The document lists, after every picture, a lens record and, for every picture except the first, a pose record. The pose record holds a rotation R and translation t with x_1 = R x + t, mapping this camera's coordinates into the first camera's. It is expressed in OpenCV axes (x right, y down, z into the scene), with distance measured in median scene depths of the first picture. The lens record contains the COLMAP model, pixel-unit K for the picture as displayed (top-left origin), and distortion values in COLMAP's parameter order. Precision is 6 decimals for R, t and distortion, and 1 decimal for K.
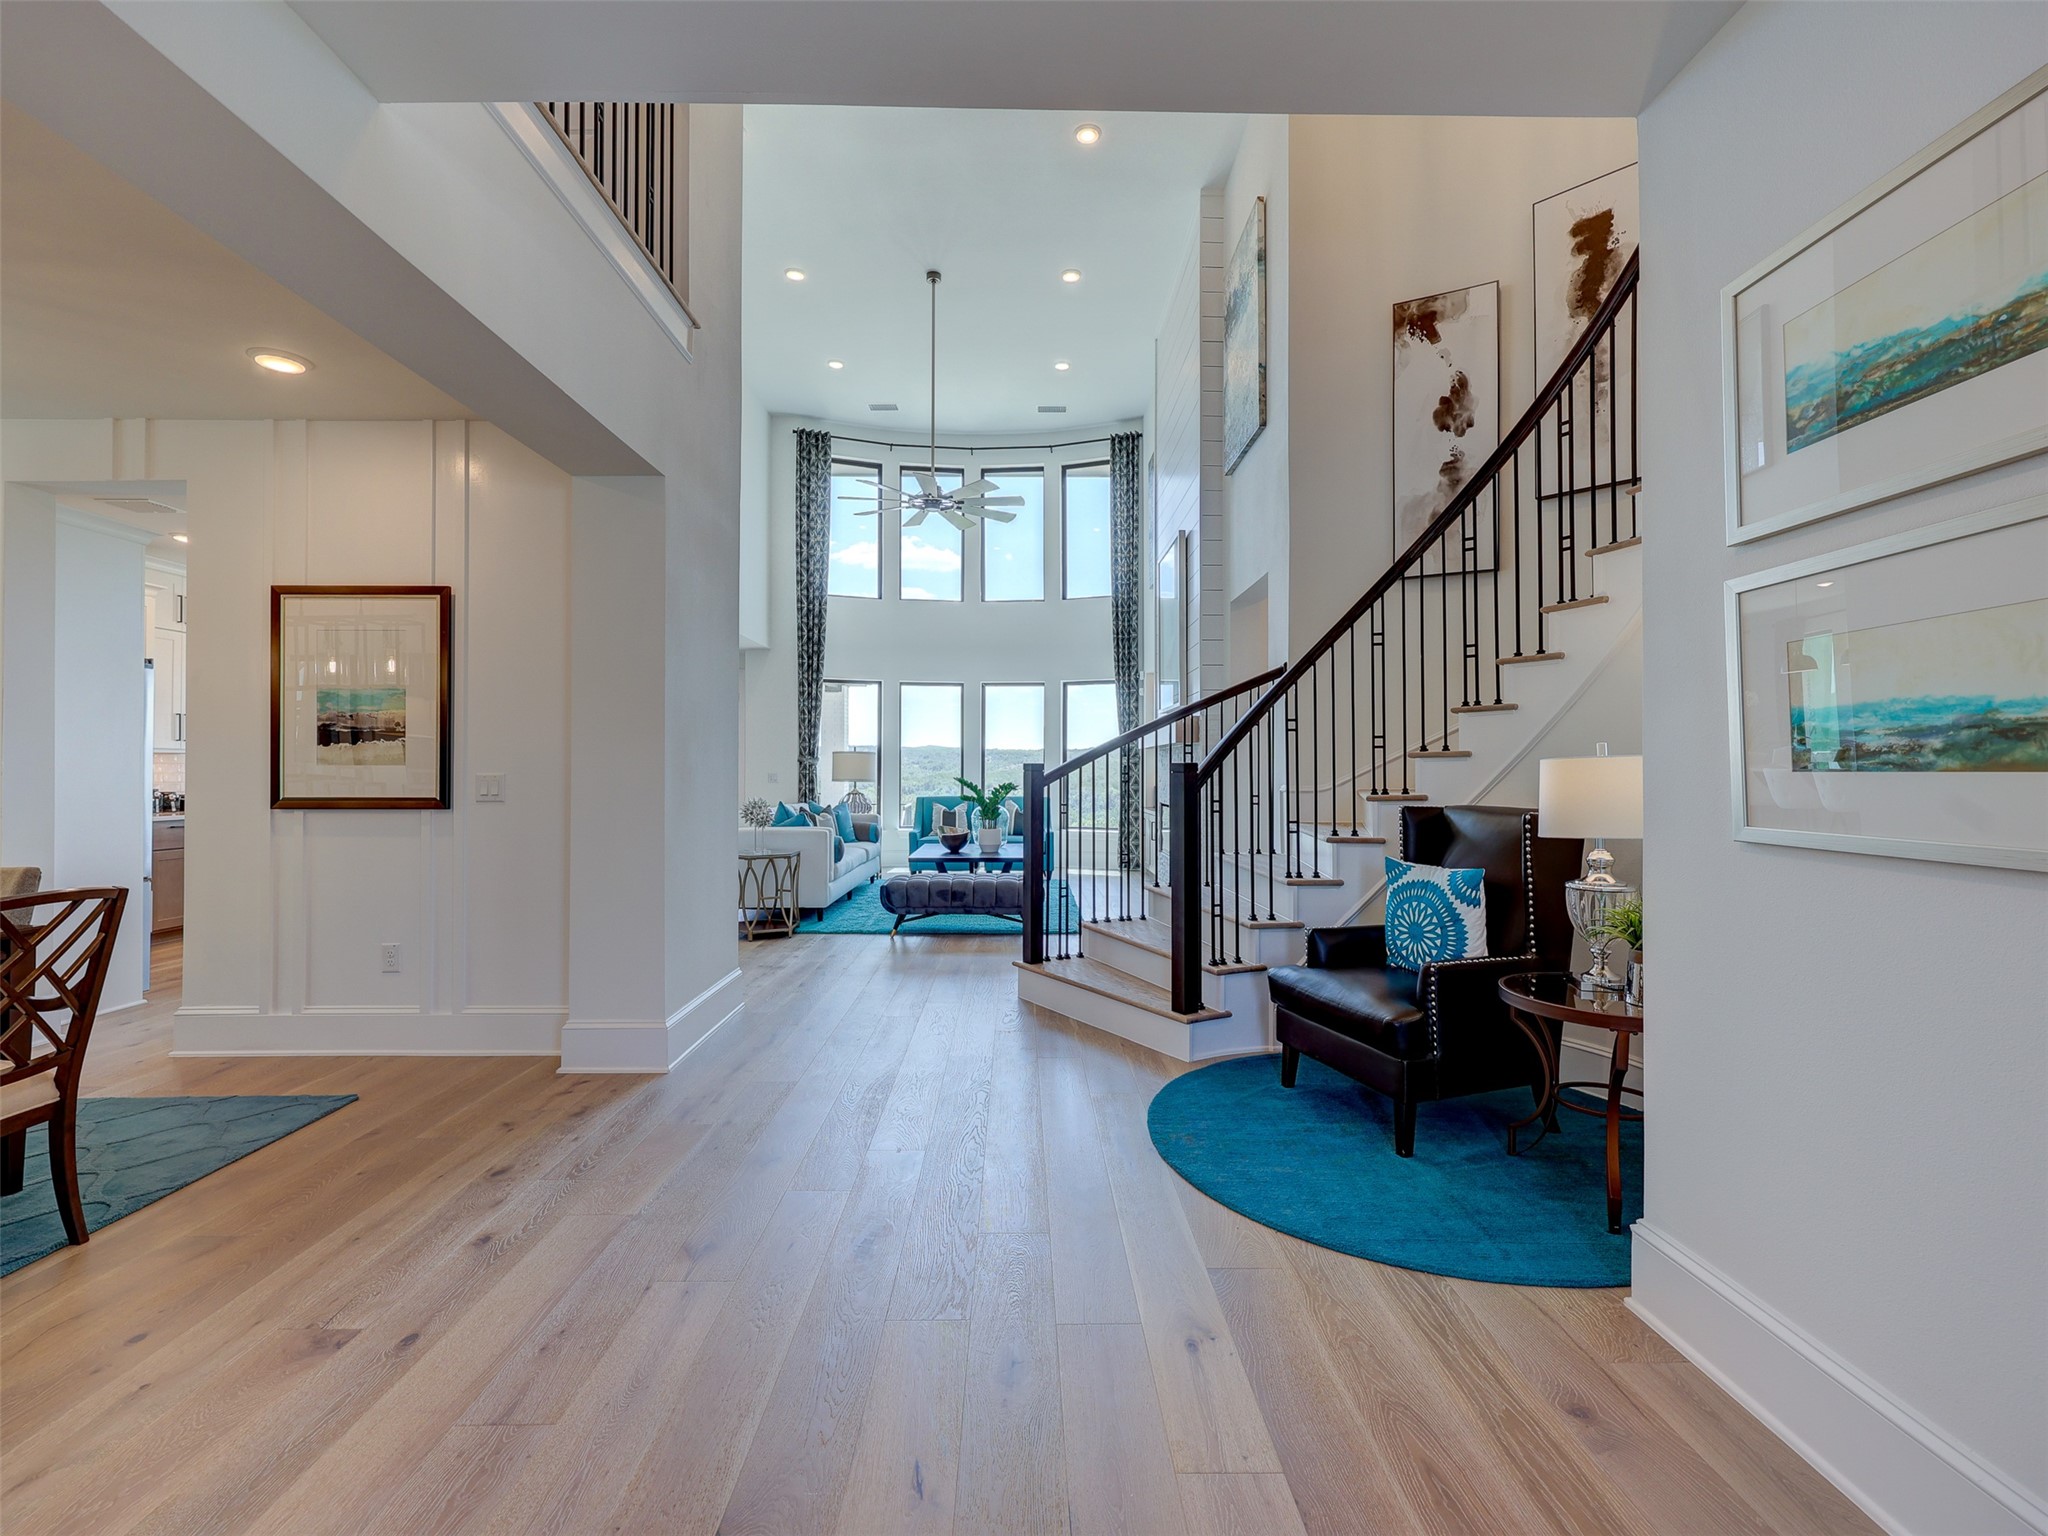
lens RADIAL K [[922.8, 0, 1022.6], [0, 922.8, 761.8], [0, 0, 1]] dist [0.003017, -0.001380]
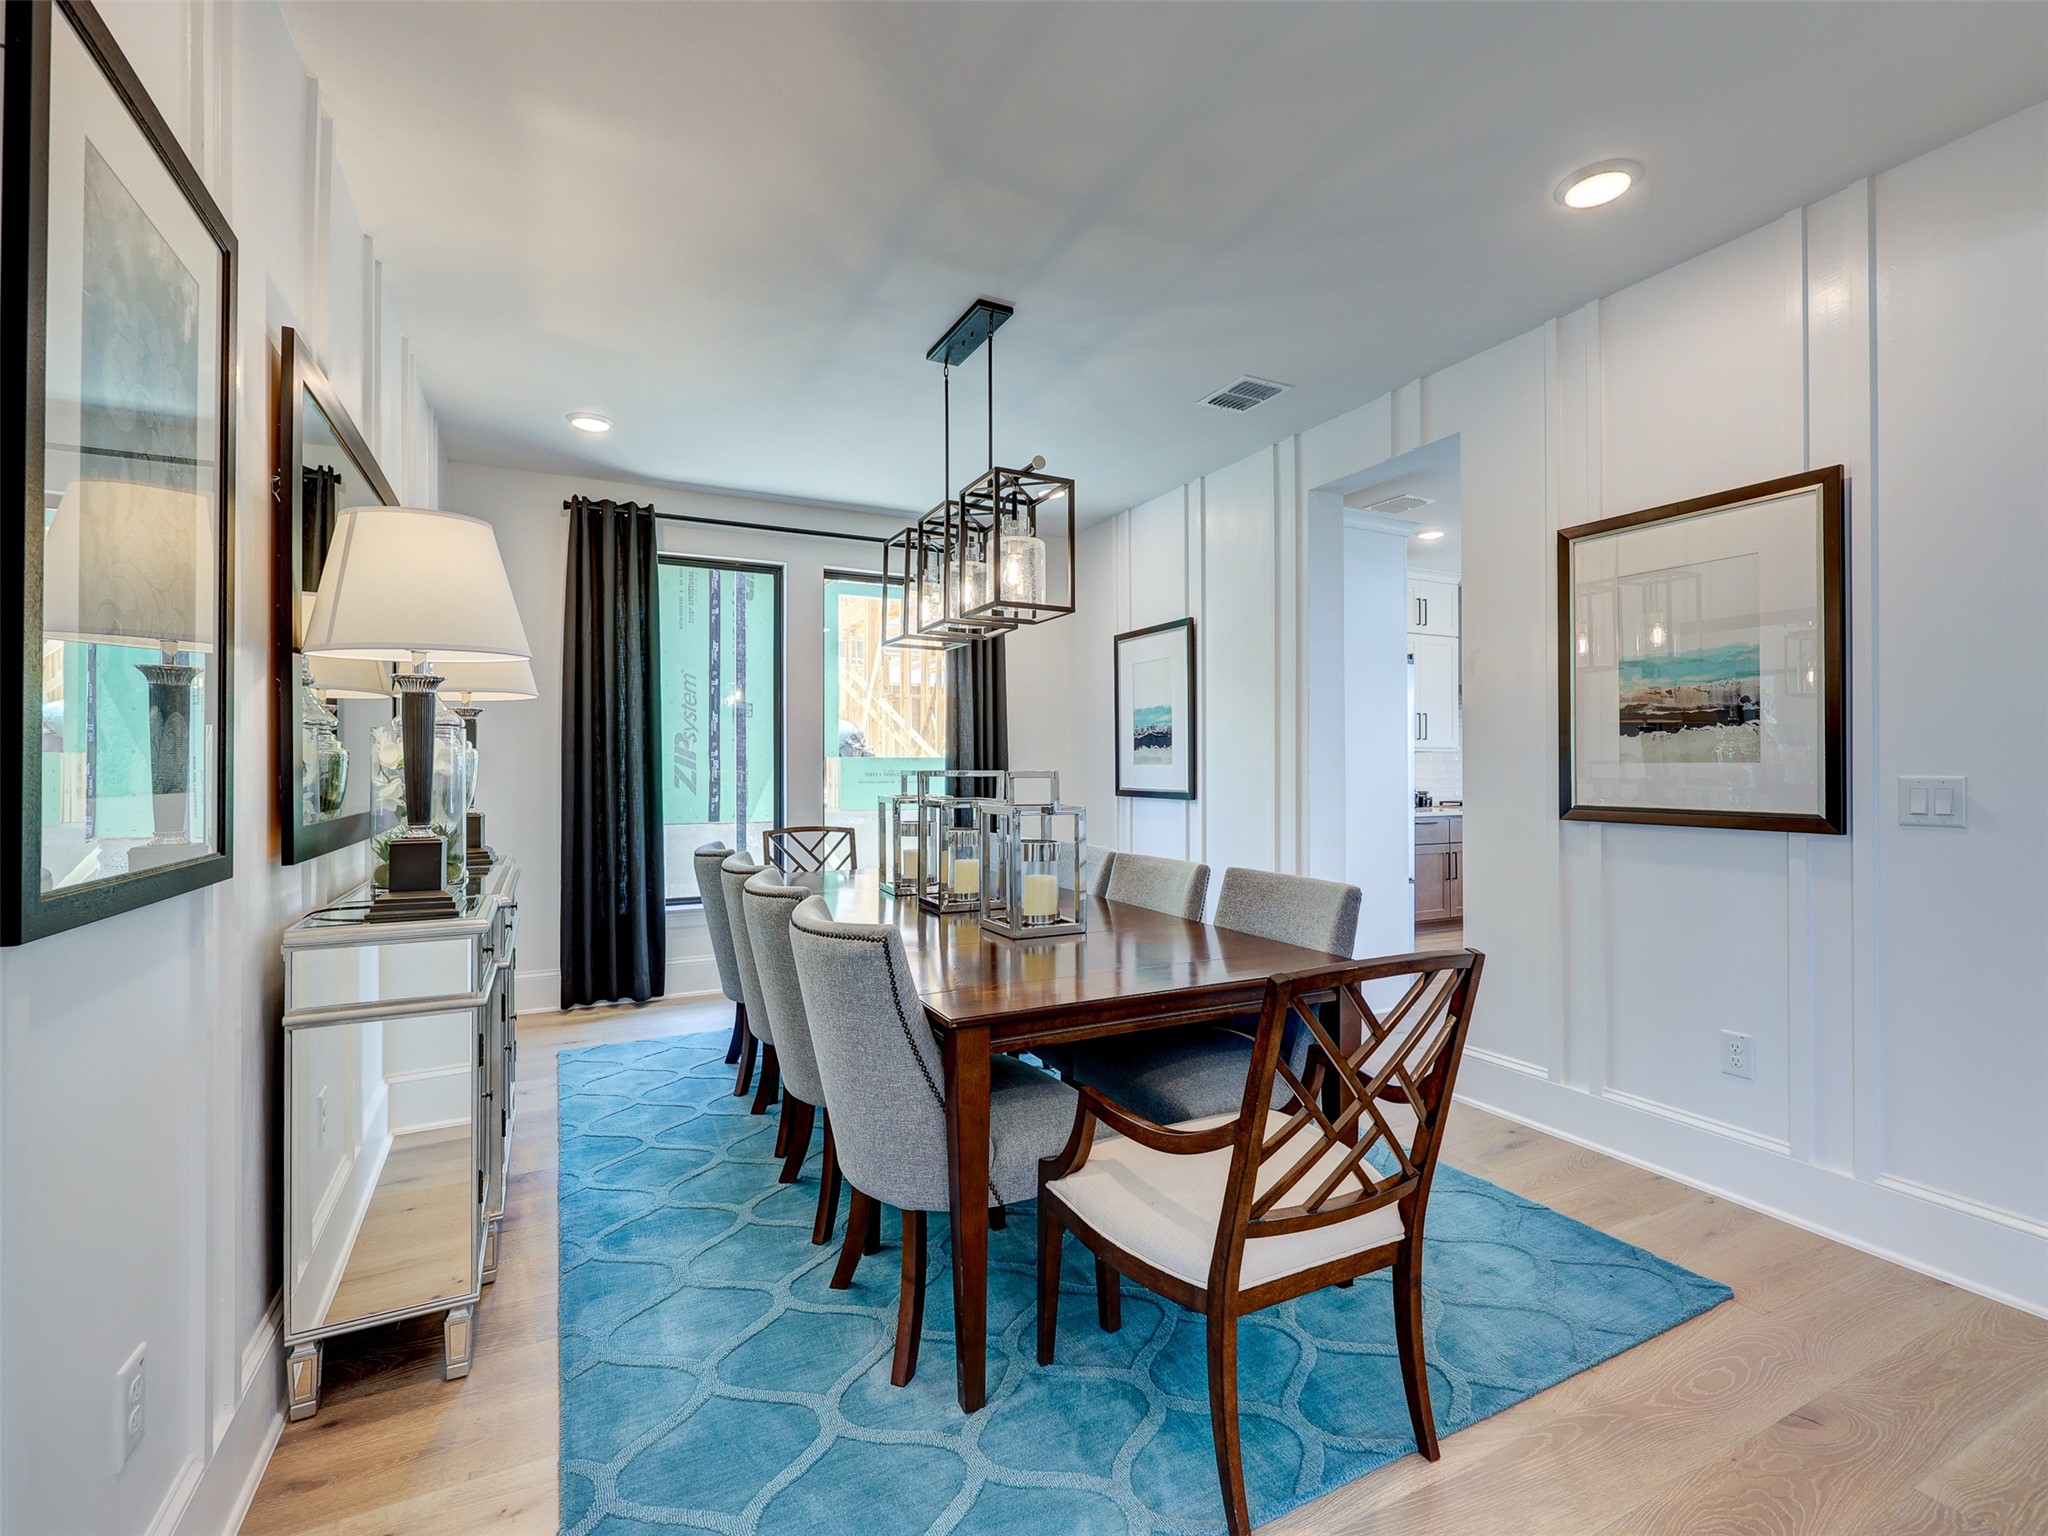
lens RADIAL K [[922.8, 0, 1023.1], [0, 922.8, 764.1], [0, 0, 1]] dist [0.003017, -0.001380]
pose [[0.443463, -0.003033, -0.896288, -0.319951], [0.011540, 0.999931, 0.002326, -0.002426], [0.896218, -0.011375, 0.443467, 0.255005]]
